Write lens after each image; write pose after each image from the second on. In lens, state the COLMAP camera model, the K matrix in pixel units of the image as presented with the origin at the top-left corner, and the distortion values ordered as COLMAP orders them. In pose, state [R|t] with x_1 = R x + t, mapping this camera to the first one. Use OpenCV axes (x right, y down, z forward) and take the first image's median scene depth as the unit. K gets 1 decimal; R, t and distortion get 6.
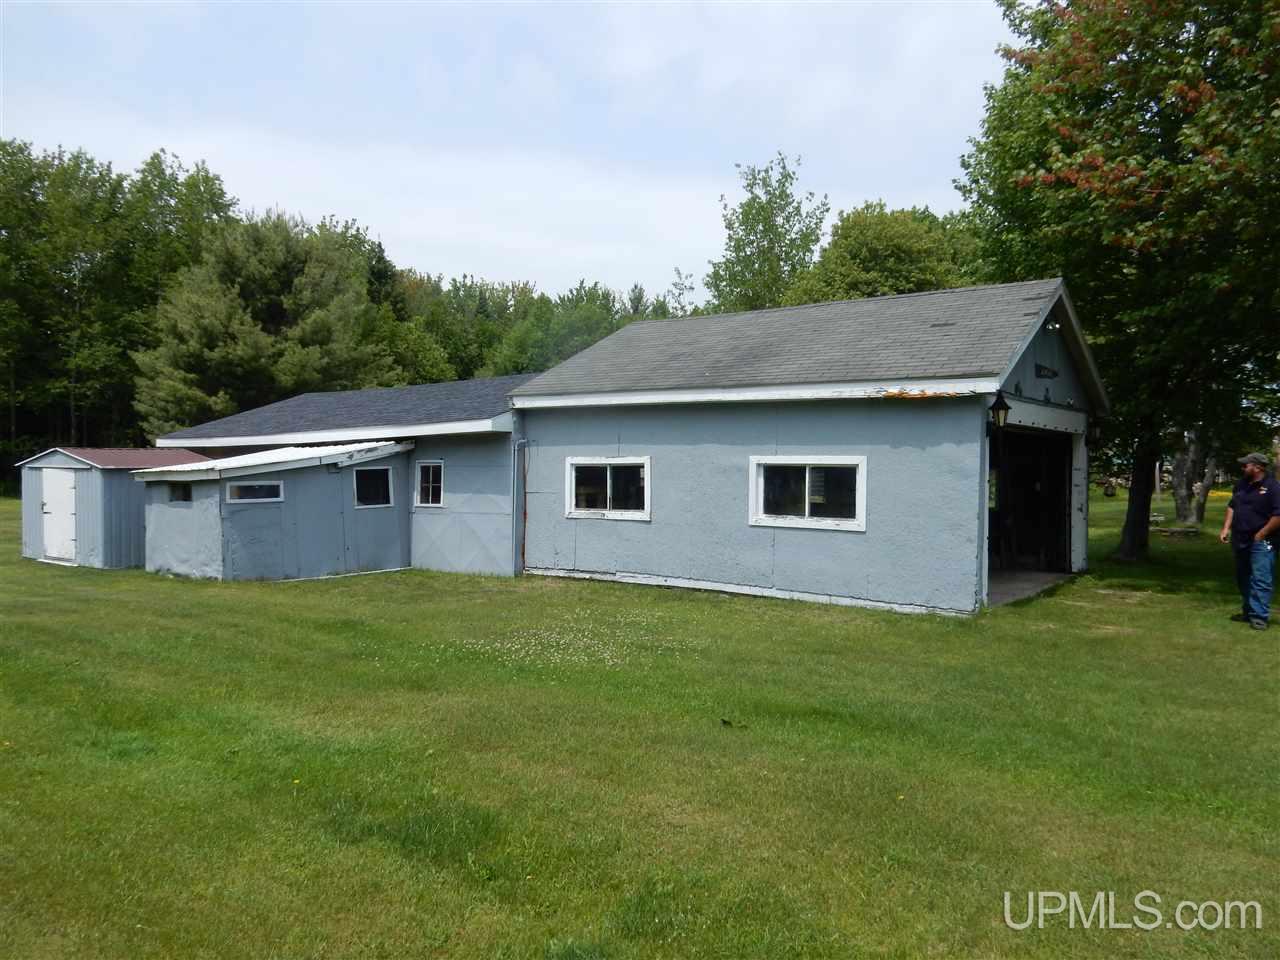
lens RADIAL K [[939.8, 0, 639.7], [0, 939.8, 486.1], [0, 0, 1]] dist [-0.013645, 0.017023]
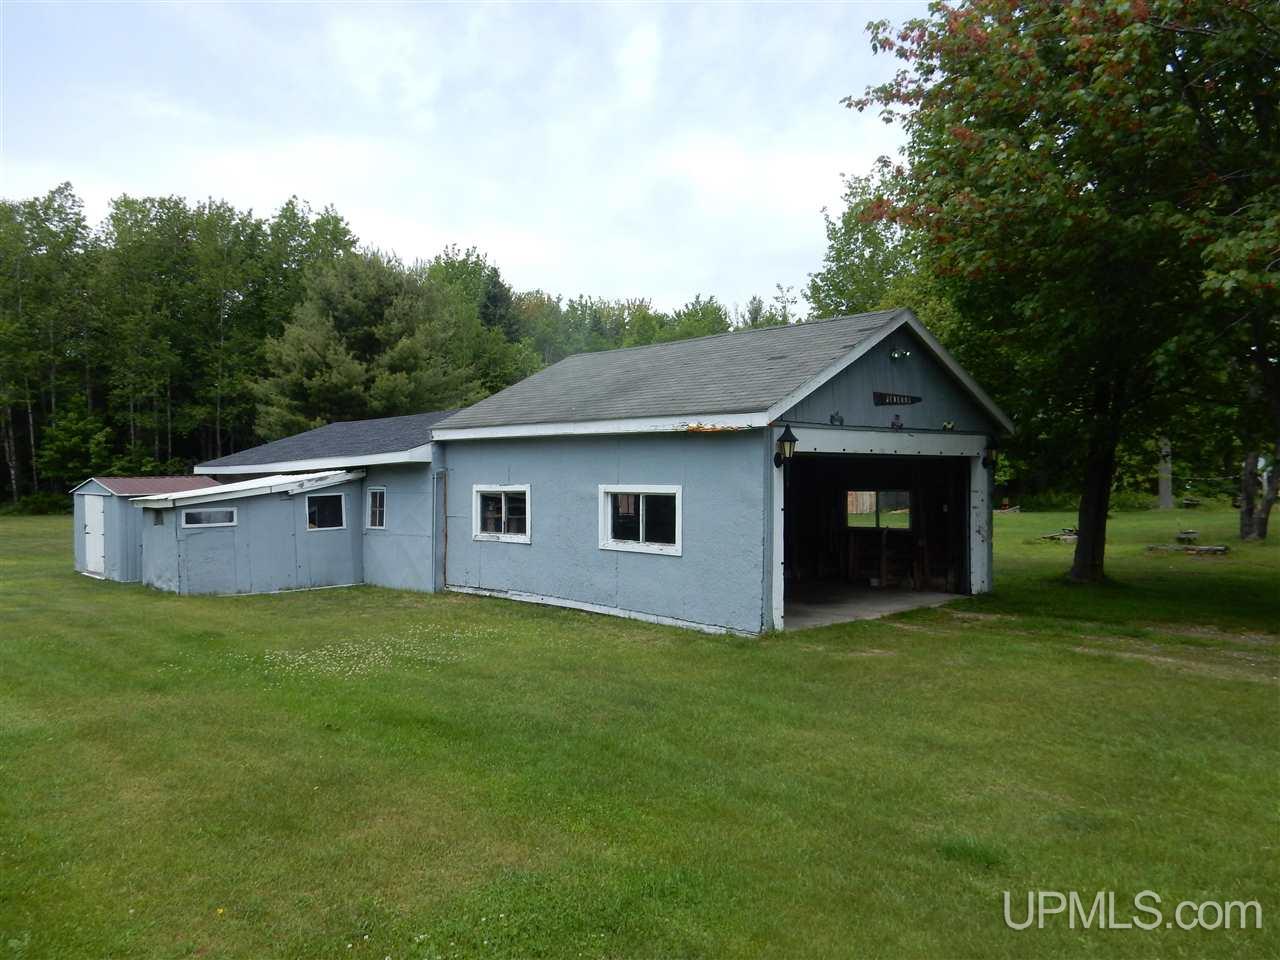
lens RADIAL K [[939.8, 0, 642.8], [0, 939.8, 479.5], [0, 0, 1]] dist [-0.013645, 0.017023]
pose [[0.986832, -0.009347, -0.161481, 0.253880], [0.006586, 0.999823, -0.017624, -0.013778], [0.161617, 0.016329, 0.986718, -0.042725]]
